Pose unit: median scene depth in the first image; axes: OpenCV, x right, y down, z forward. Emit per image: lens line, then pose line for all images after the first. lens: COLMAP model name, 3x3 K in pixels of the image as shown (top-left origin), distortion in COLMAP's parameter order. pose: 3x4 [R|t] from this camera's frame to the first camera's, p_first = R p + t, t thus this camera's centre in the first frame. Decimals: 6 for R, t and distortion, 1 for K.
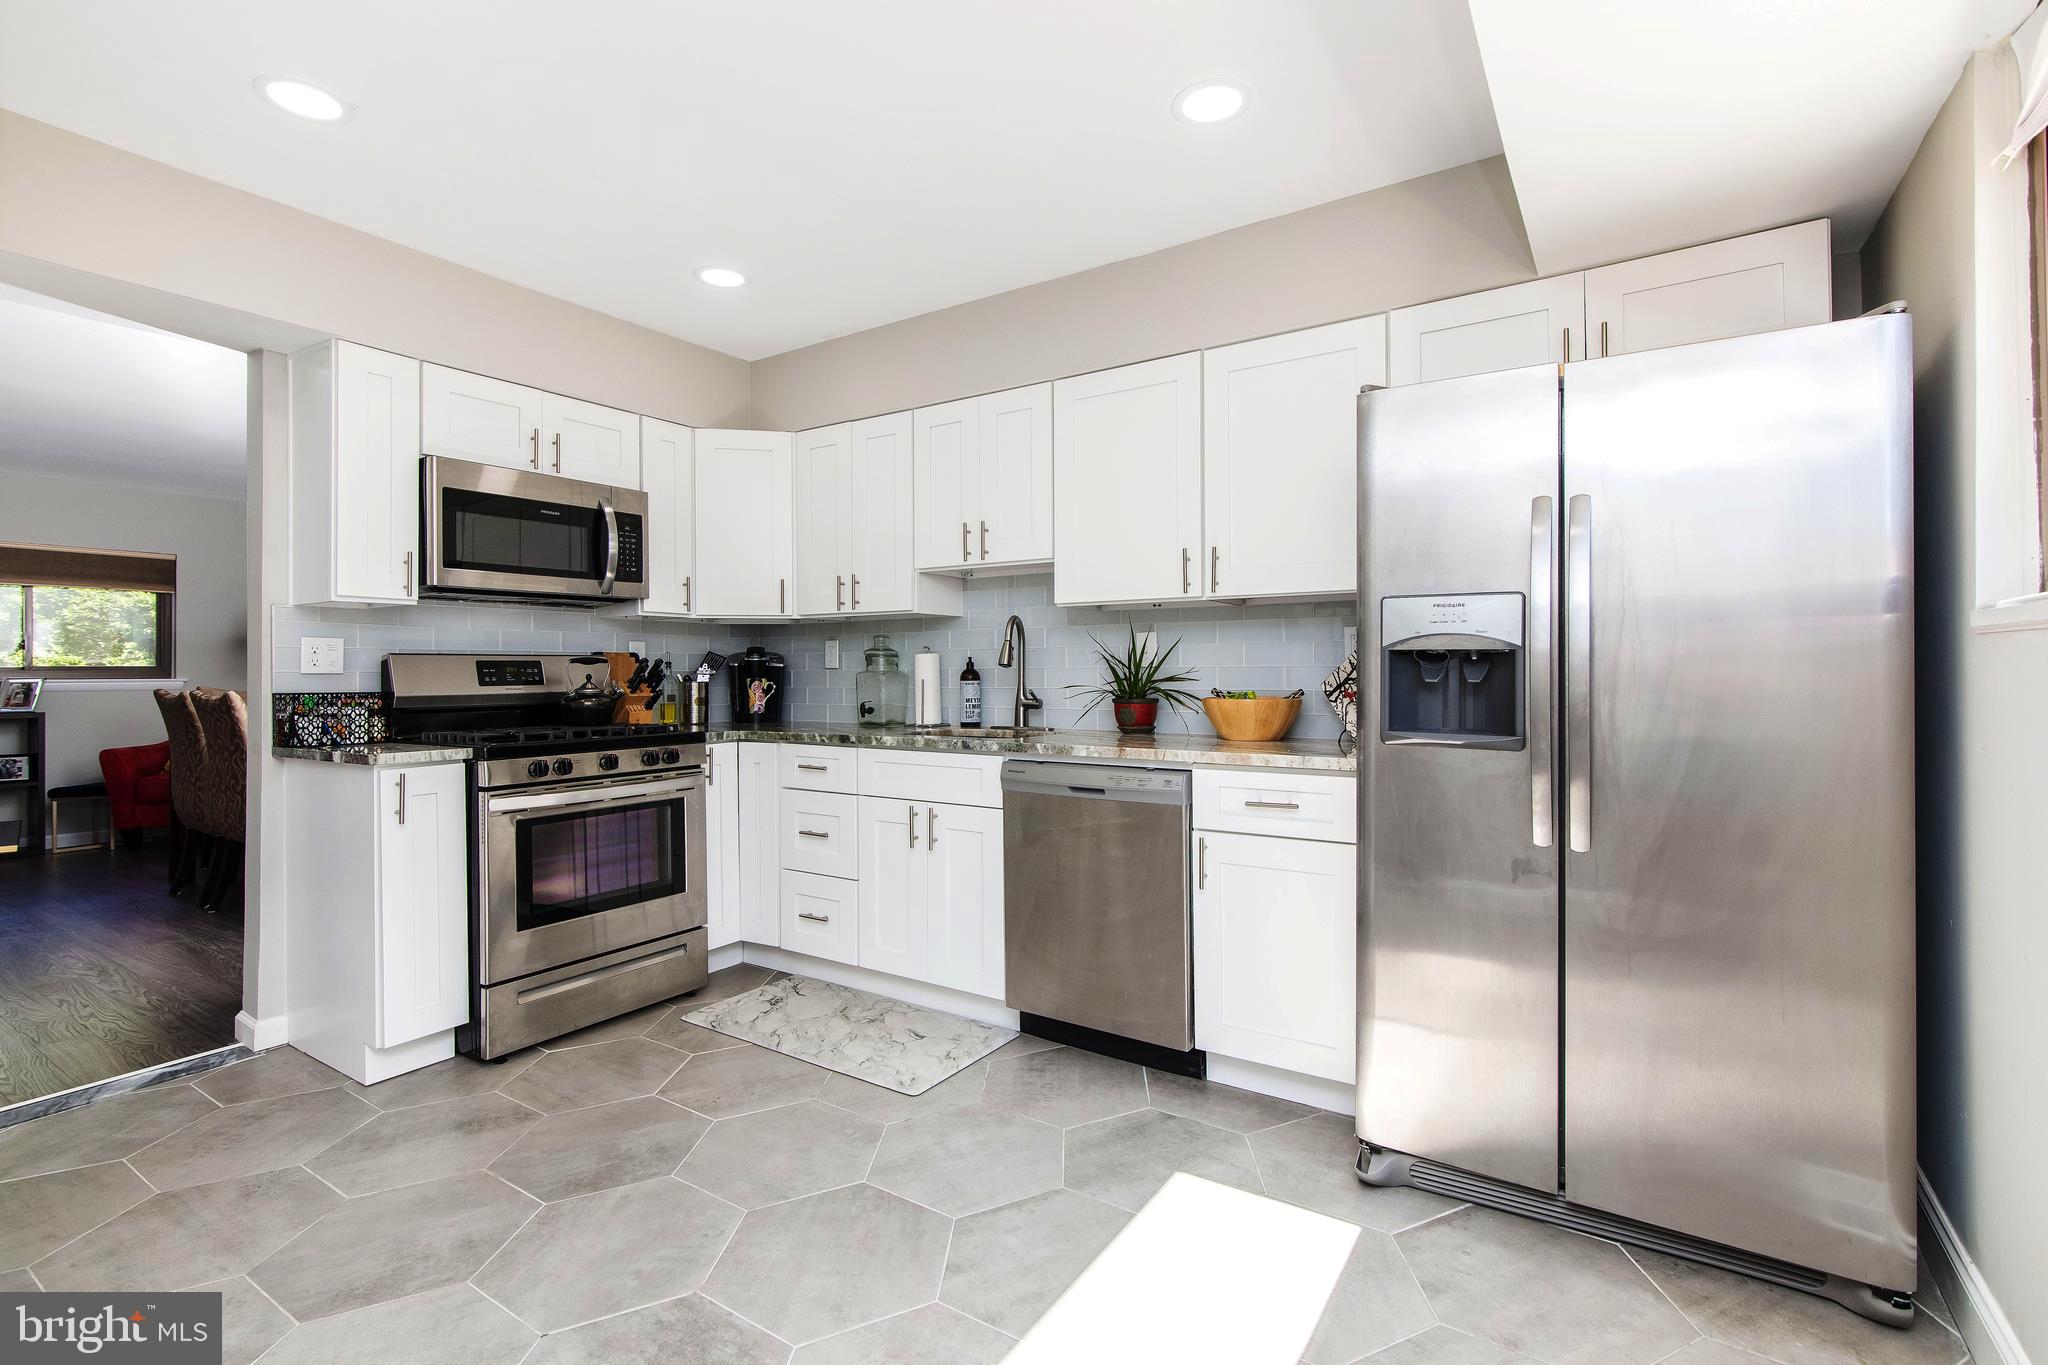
lens RADIAL K [[931.1, 0, 1018.5], [0, 931.1, 648.4], [0, 0, 1]] dist [0.000255, 0.000470]
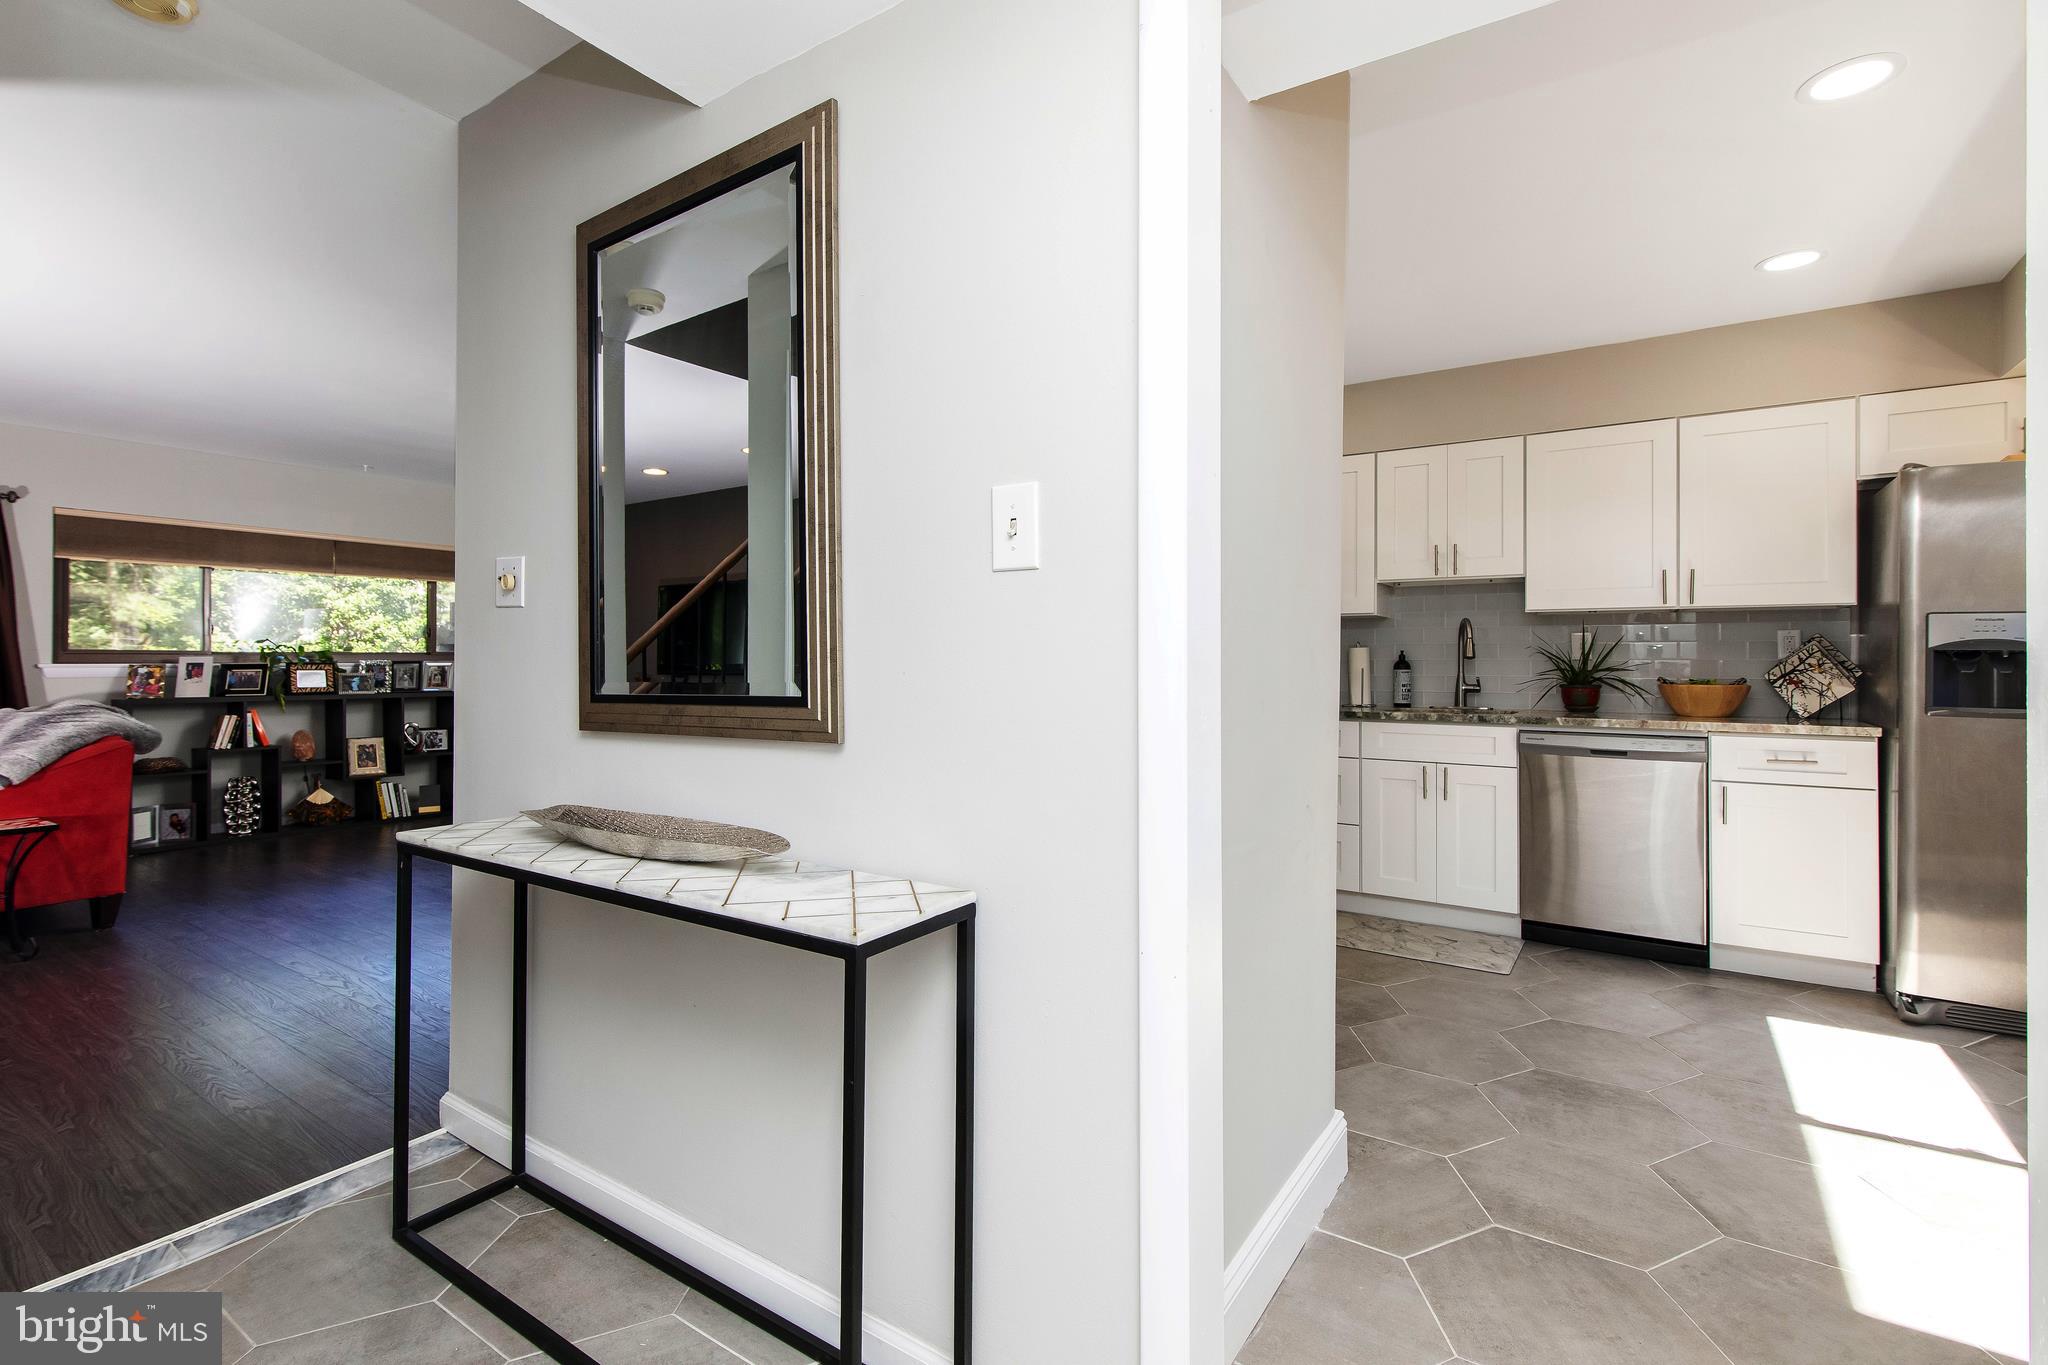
lens RADIAL K [[931.1, 0, 1018.5], [0, 931.1, 648.4], [0, 0, 1]] dist [0.000255, 0.000470]
pose [[0.999914, 0.007139, -0.011018, -0.690998], [-0.007021, 0.999918, 0.010718, -0.004276], [0.011093, -0.010639, 0.999882, -0.308604]]
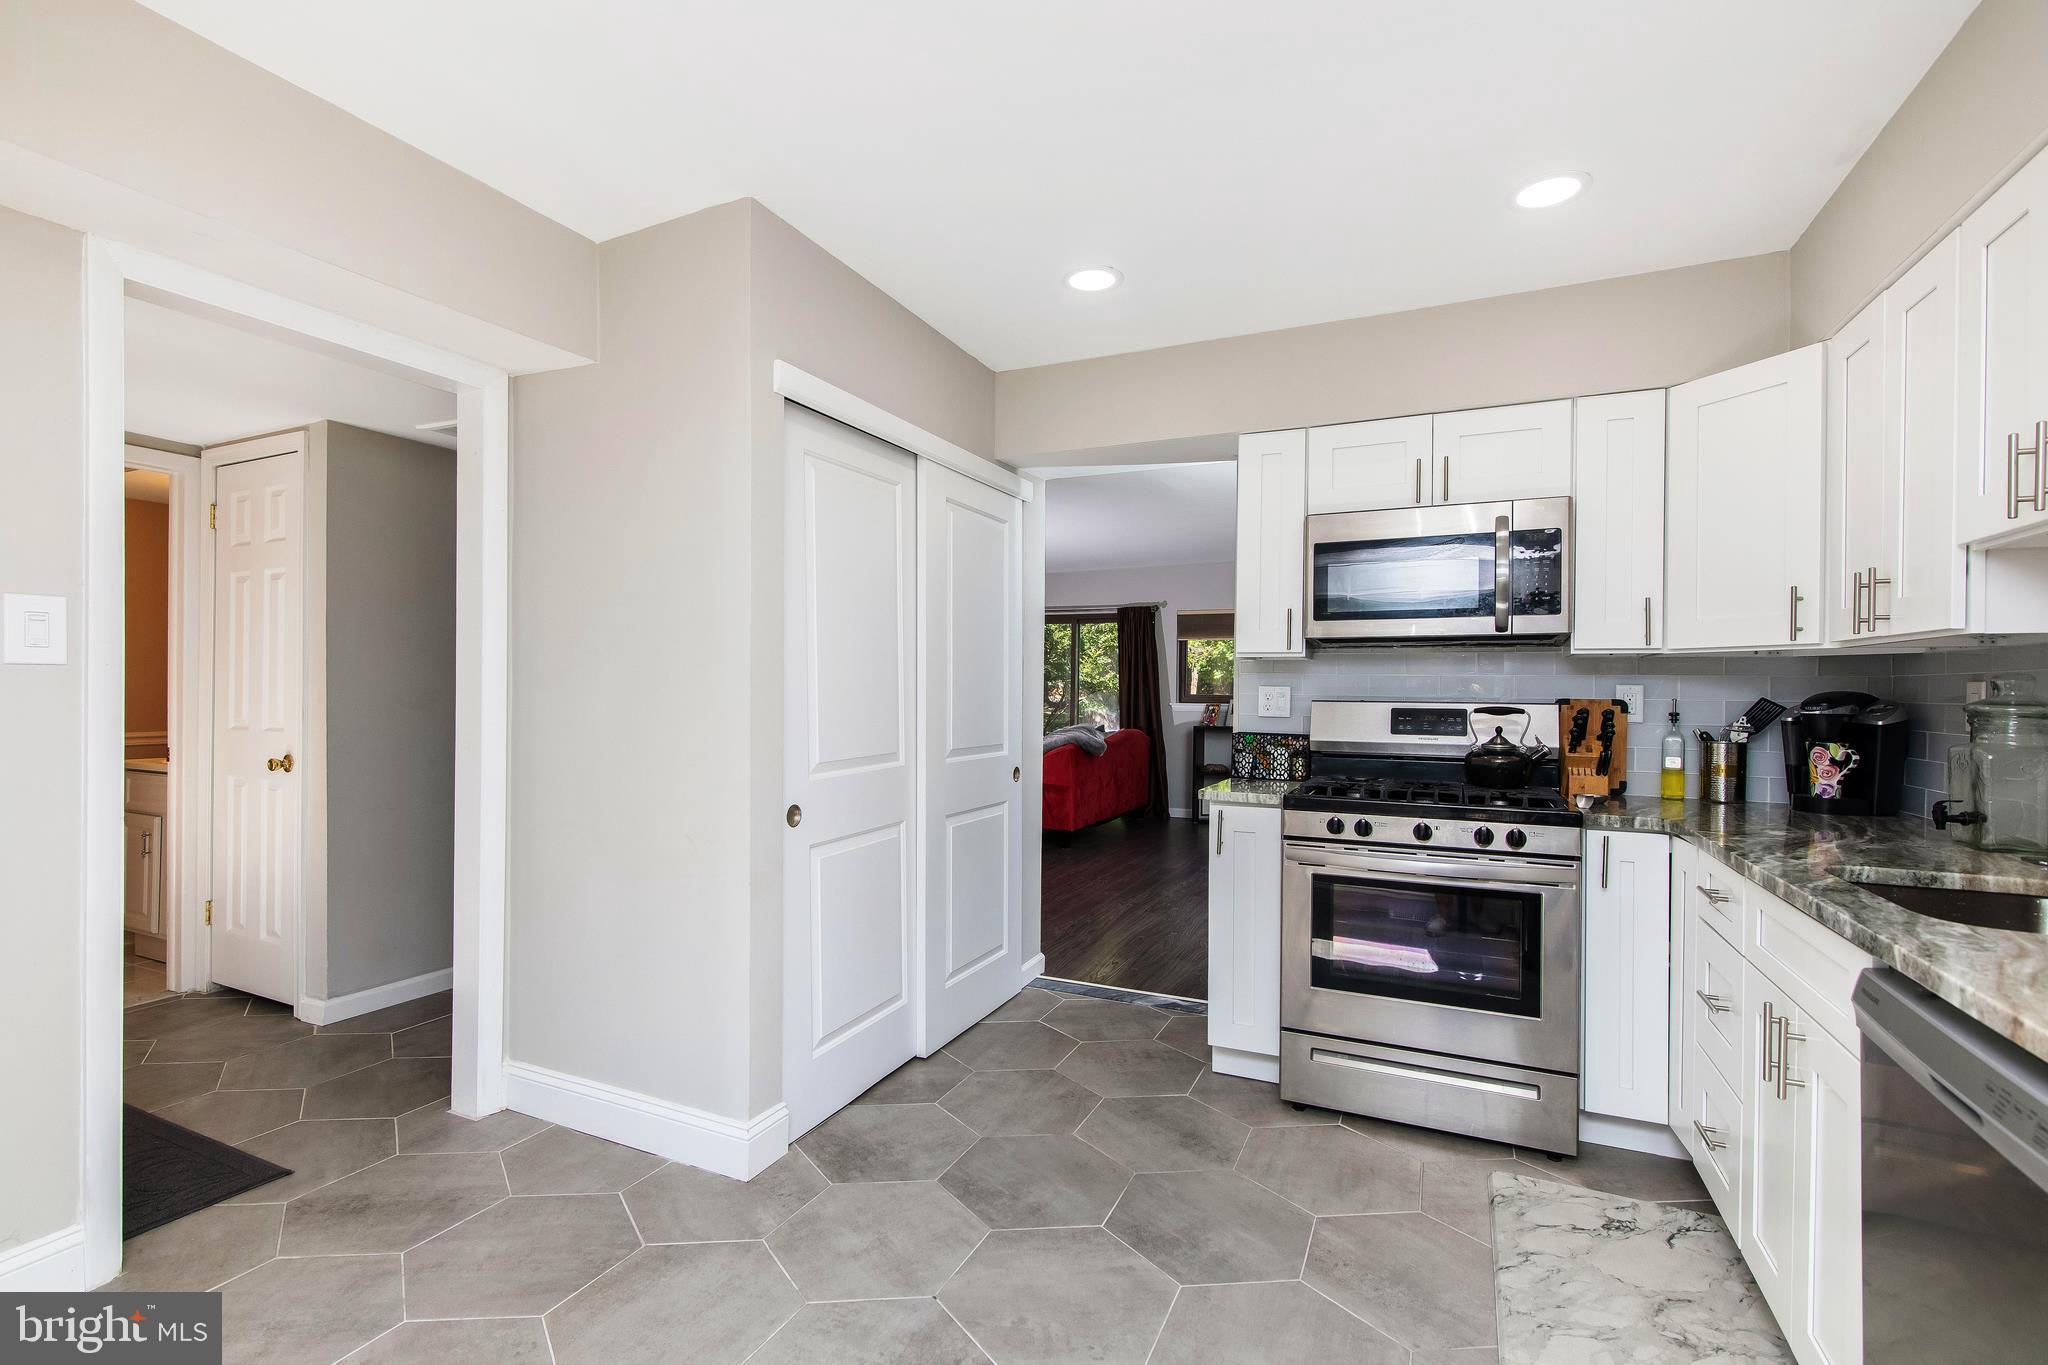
lens RADIAL K [[926.5, 0, 1024.0], [0, 926.5, 682.5], [0, 0, 1]] dist [0.000547, 0.000101]
pose [[0.150033, 0.000495, -0.988681, 0.364546], [0.012039, 0.999925, 0.002328, -0.023299], [0.988608, -0.012252, 0.150016, 0.516231]]
